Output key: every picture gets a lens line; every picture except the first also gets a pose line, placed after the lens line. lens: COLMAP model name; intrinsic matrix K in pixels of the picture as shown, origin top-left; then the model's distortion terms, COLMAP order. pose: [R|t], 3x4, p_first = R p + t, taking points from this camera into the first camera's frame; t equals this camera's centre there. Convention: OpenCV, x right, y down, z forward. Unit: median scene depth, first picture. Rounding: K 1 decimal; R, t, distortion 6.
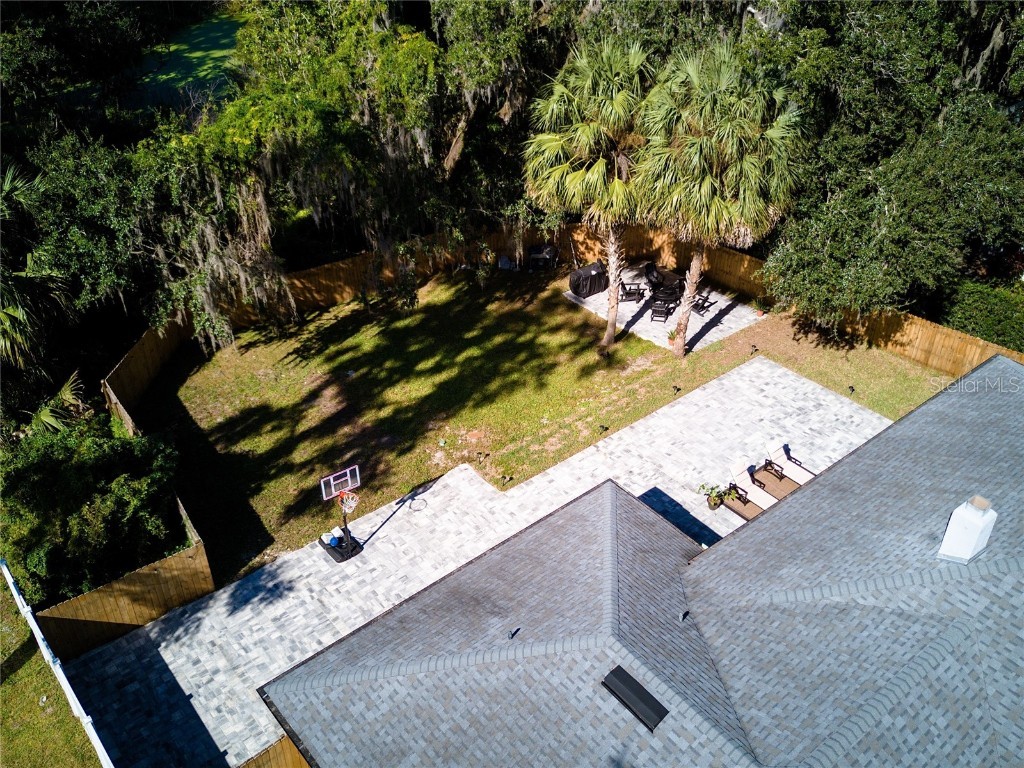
lens RADIAL K [[1042.6, 0, 512.0], [0, 1042.6, 384.0], [0, 0, 1]] dist [0.098596, -0.002204]
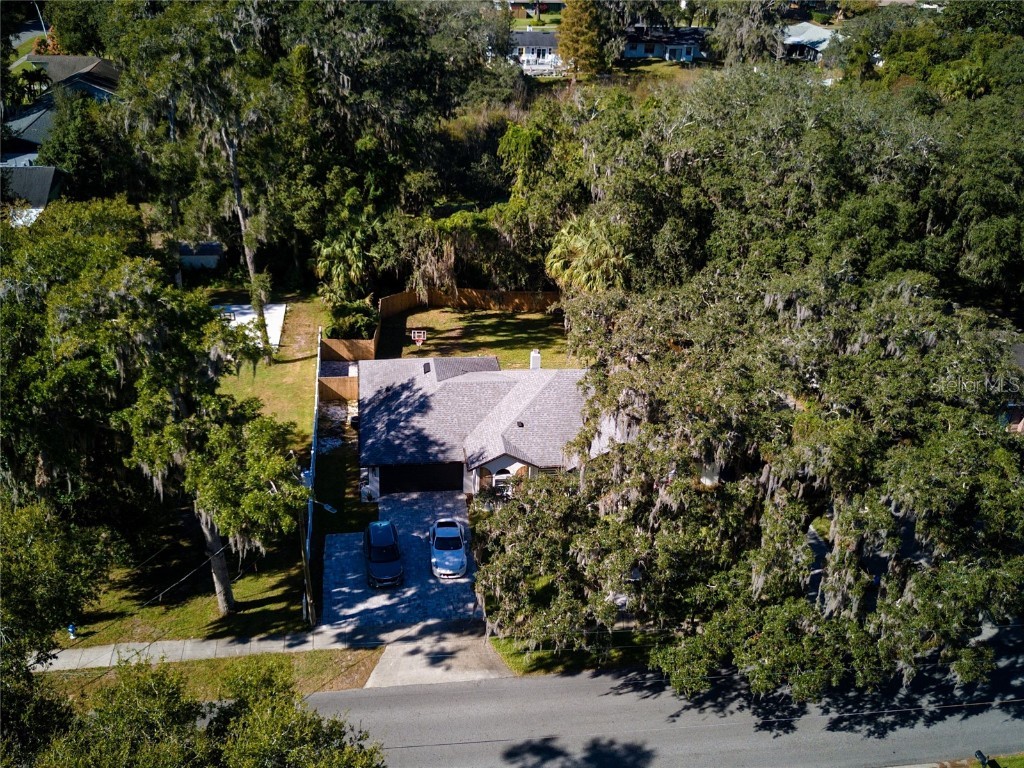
lens RADIAL K [[1042.6, 0, 512.0], [0, 1042.6, 384.0], [0, 0, 1]] dist [0.098596, -0.002204]
pose [[0.861640, 0.265075, -0.432795, 1.154457], [-0.334108, 0.938174, -0.090560, 0.342068], [0.382032, 0.222630, 0.896932, -1.260402]]
